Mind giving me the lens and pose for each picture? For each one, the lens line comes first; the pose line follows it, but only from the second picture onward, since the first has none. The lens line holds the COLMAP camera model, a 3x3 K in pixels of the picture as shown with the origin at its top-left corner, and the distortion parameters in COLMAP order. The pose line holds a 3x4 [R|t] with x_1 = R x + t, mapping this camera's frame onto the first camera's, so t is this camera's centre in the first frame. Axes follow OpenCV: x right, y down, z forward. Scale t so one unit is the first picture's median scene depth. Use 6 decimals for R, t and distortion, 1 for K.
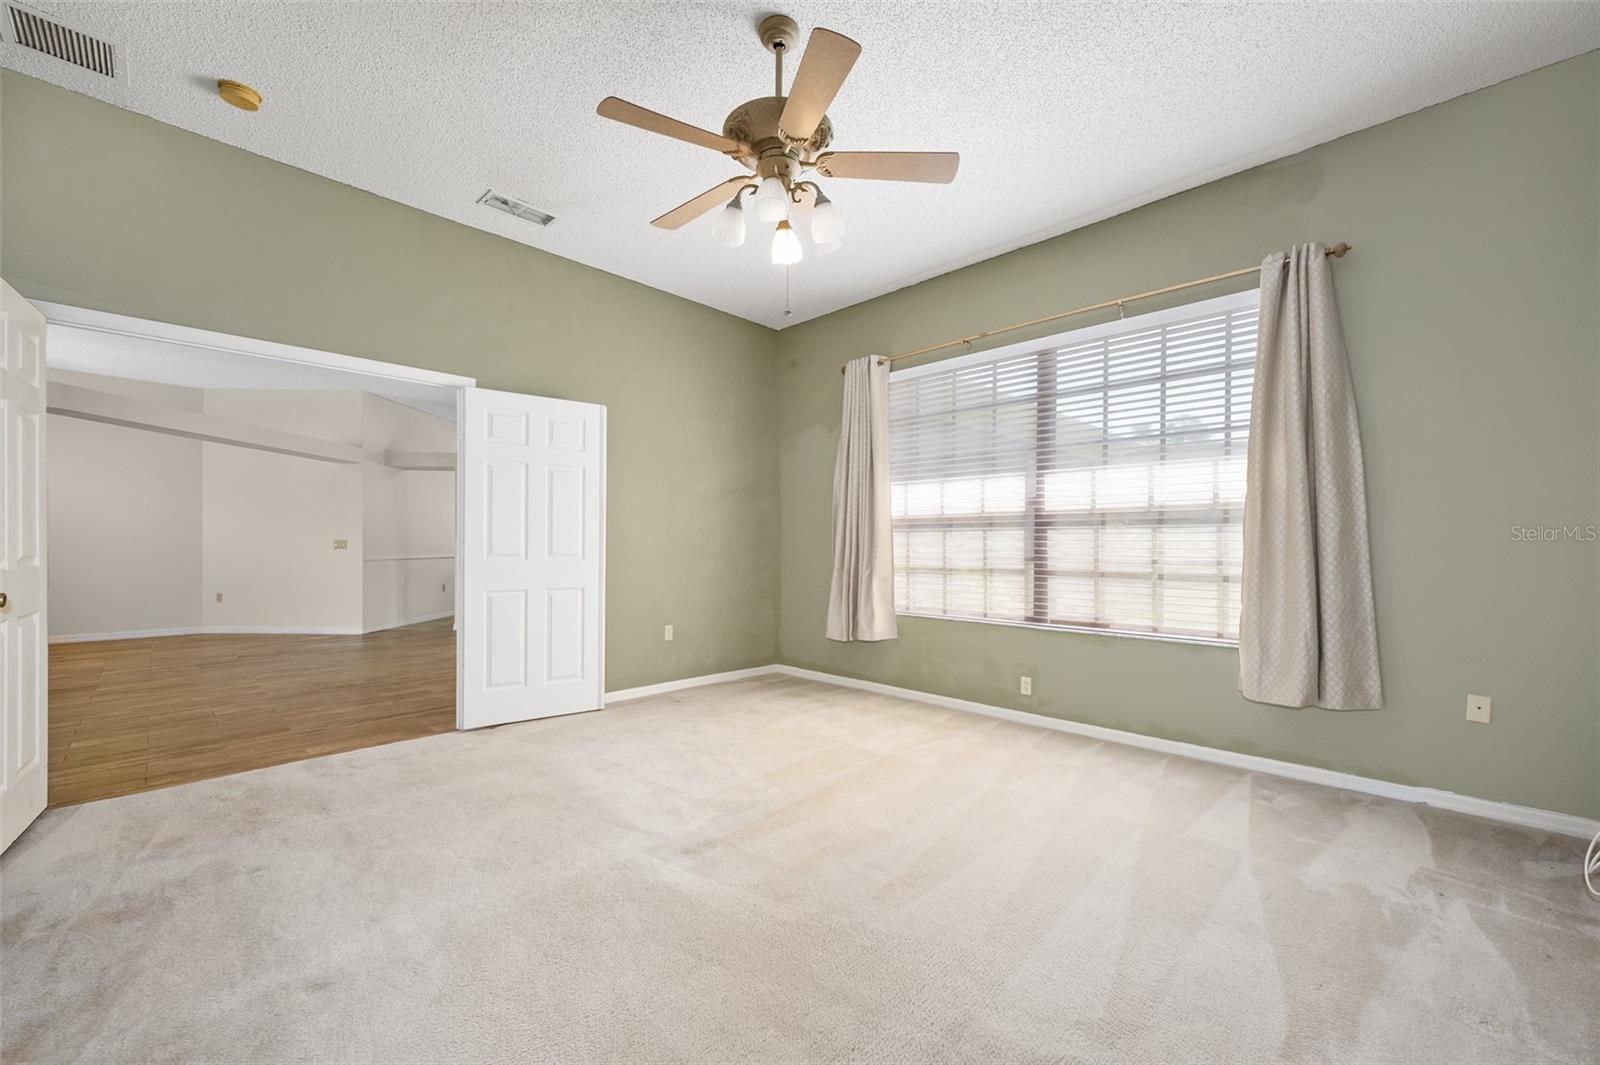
lens RADIAL K [[639.7, 0, 799.2], [0, 639.7, 559.1], [0, 0, 1]] dist [0.001390, 0.000028]
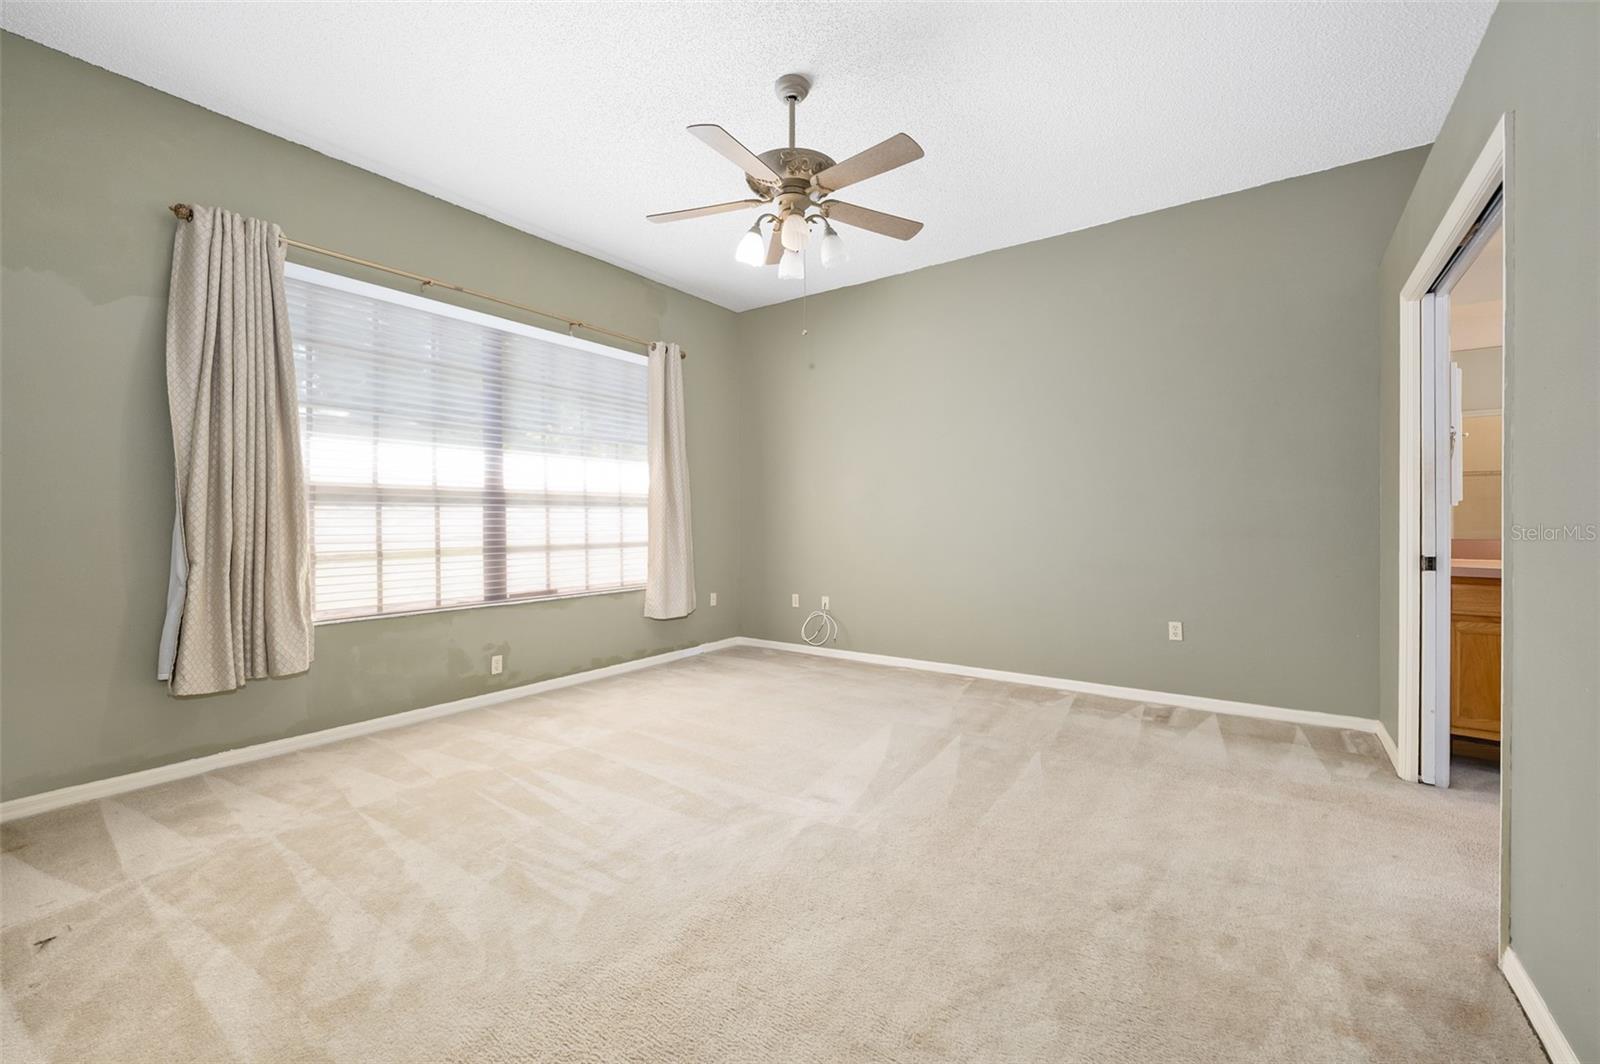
lens RADIAL K [[646.8, 0, 797.6], [0, 646.8, 536.0], [0, 0, 1]] dist [0.000011, 0.000072]
pose [[-0.144688, -0.024104, 0.989184, -0.690295], [0.027767, 0.999211, 0.028410, -0.016199], [-0.989088, 0.031577, -0.143904, 0.672695]]
